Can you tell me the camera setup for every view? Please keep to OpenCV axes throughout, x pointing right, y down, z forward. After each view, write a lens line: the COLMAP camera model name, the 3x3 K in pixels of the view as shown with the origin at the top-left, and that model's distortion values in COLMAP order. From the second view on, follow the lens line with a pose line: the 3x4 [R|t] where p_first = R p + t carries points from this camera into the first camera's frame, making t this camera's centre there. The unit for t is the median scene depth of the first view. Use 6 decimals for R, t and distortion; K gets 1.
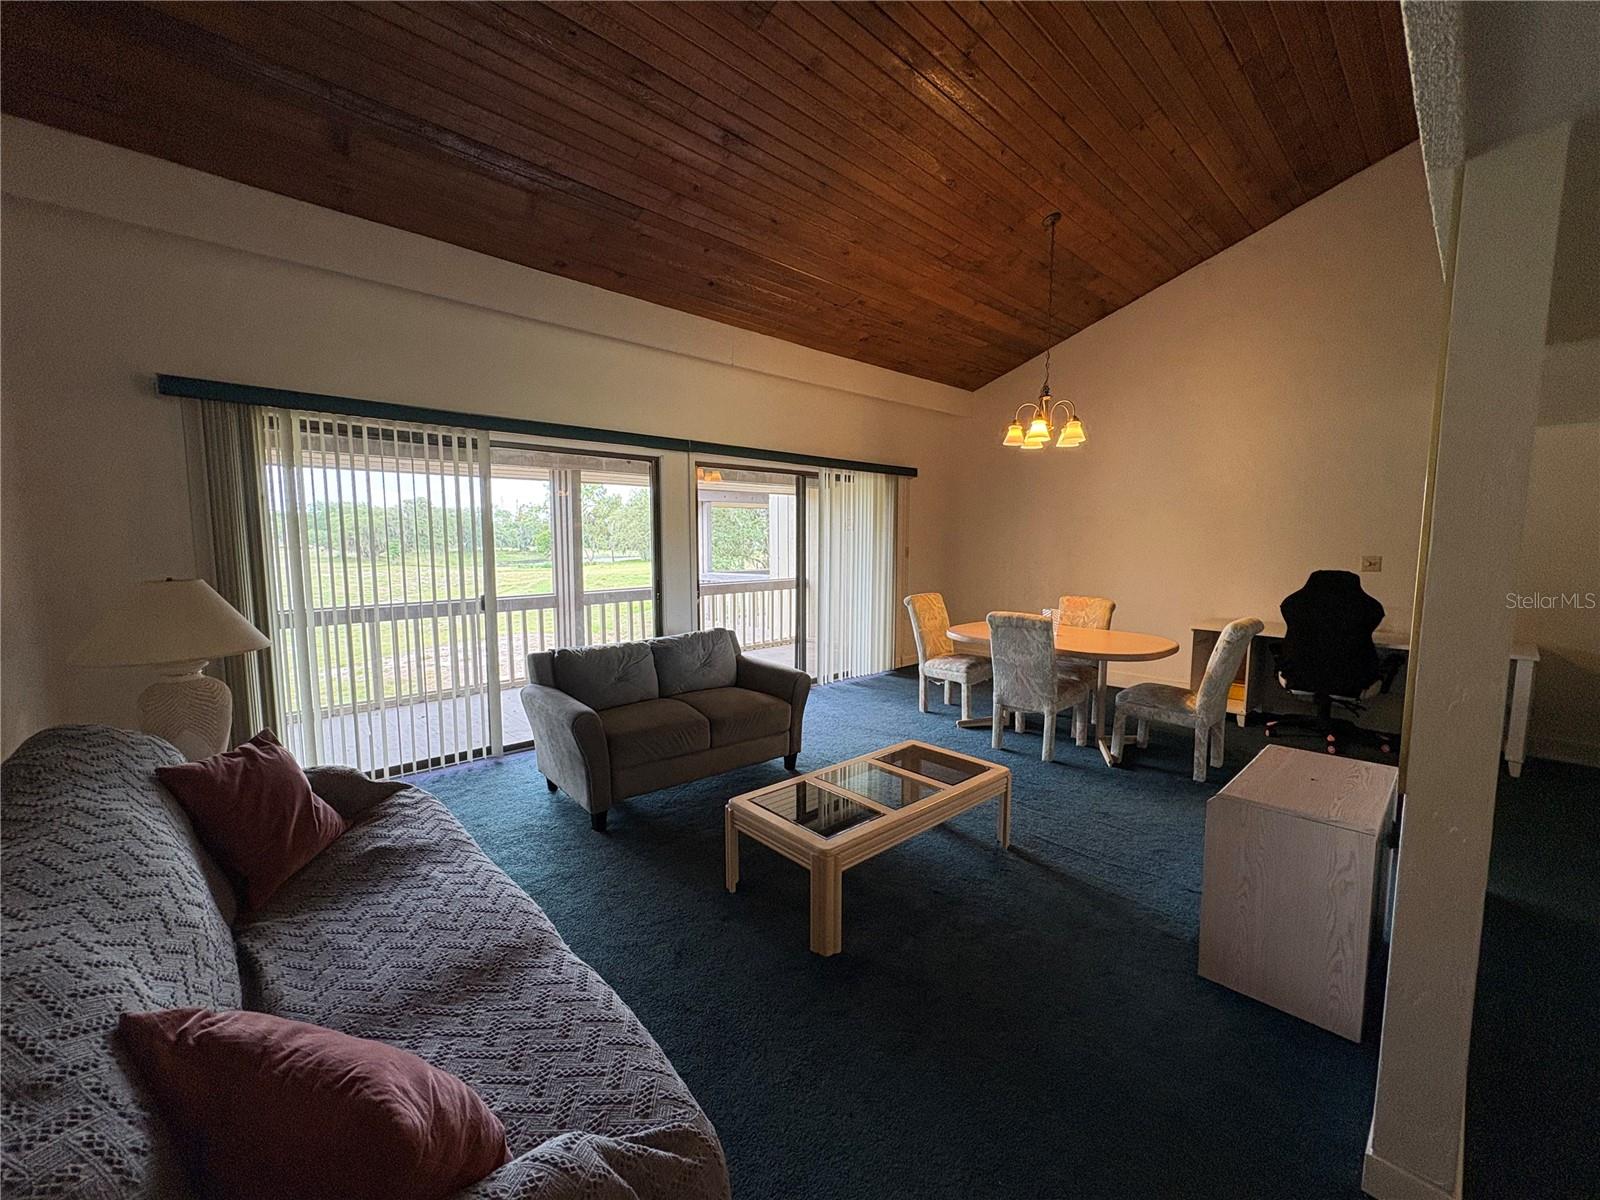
lens RADIAL K [[639.2, 0, 787.2], [0, 639.2, 599.4], [0, 0, 1]] dist [-0.001103, 0.000005]
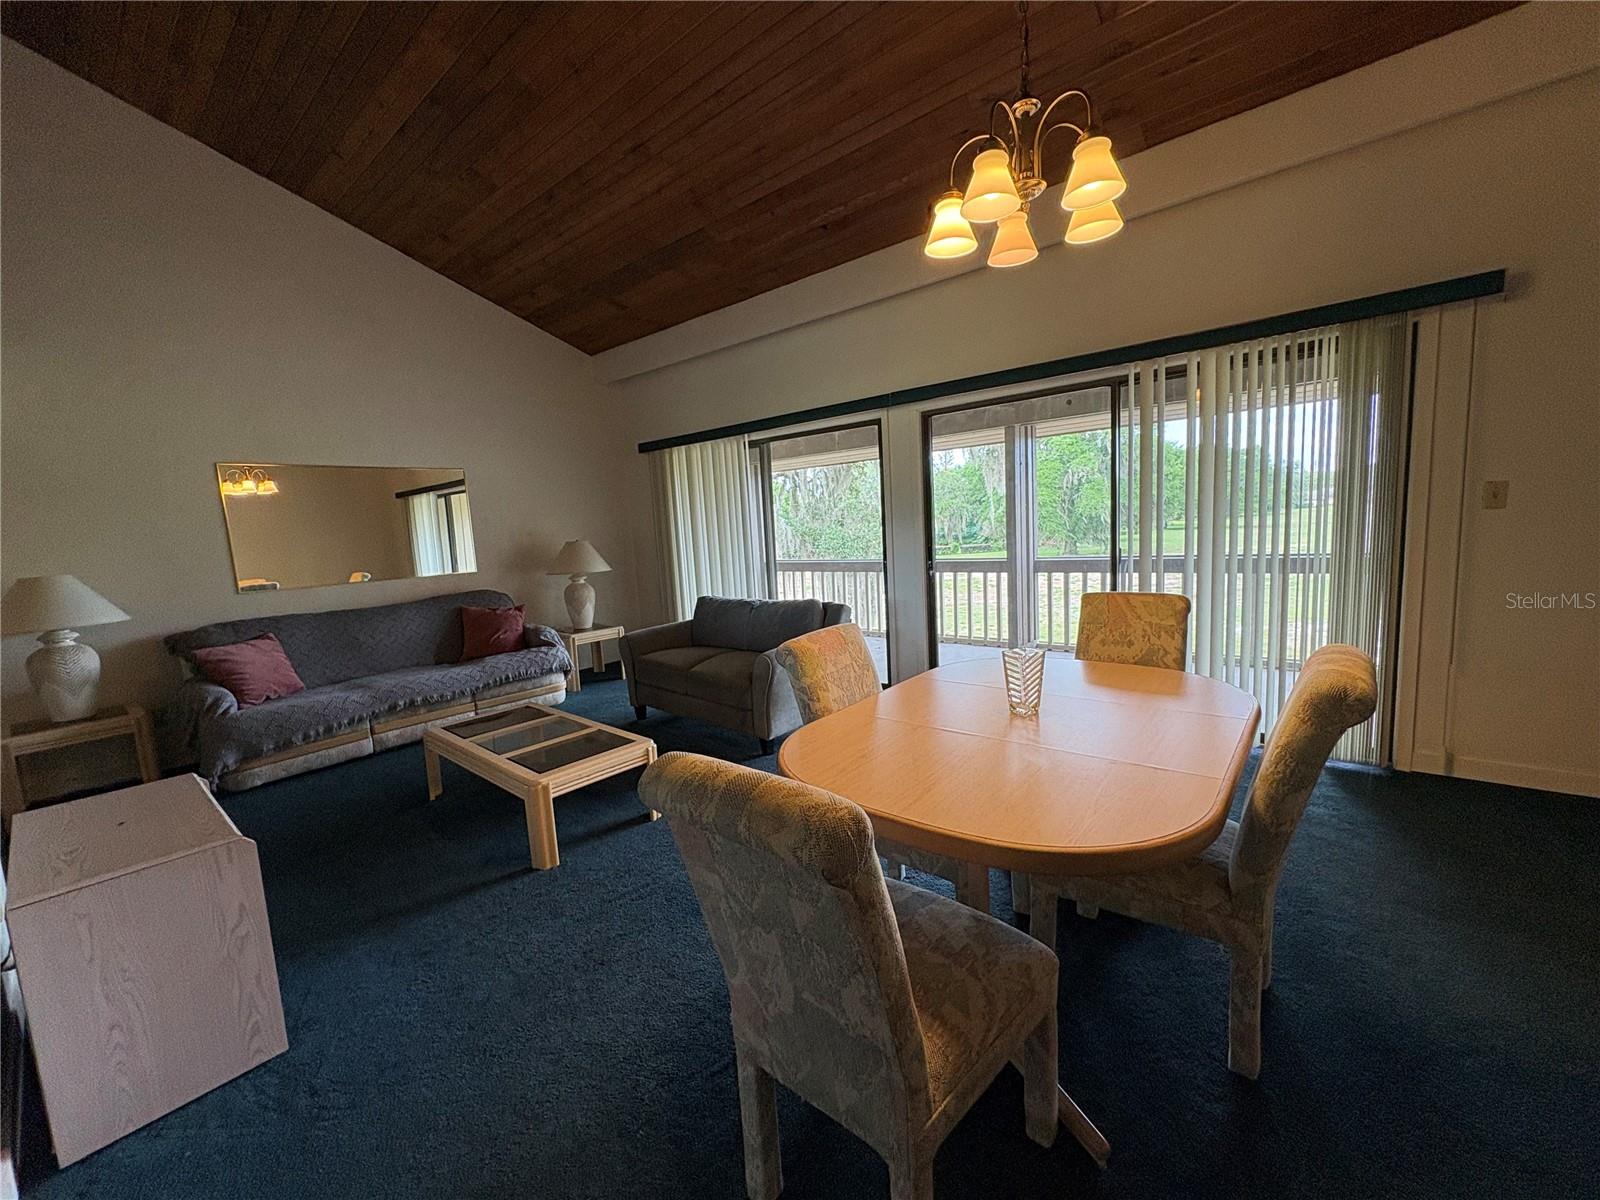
lens RADIAL K [[639.2, 0, 787.2], [0, 639.2, 599.4], [0, 0, 1]] dist [-0.001103, 0.000005]
pose [[0.116647, 0.126822, -0.985043, 0.739507], [-0.031283, 0.991791, 0.123987, -0.075075], [0.992681, 0.016353, 0.119657, 0.756352]]
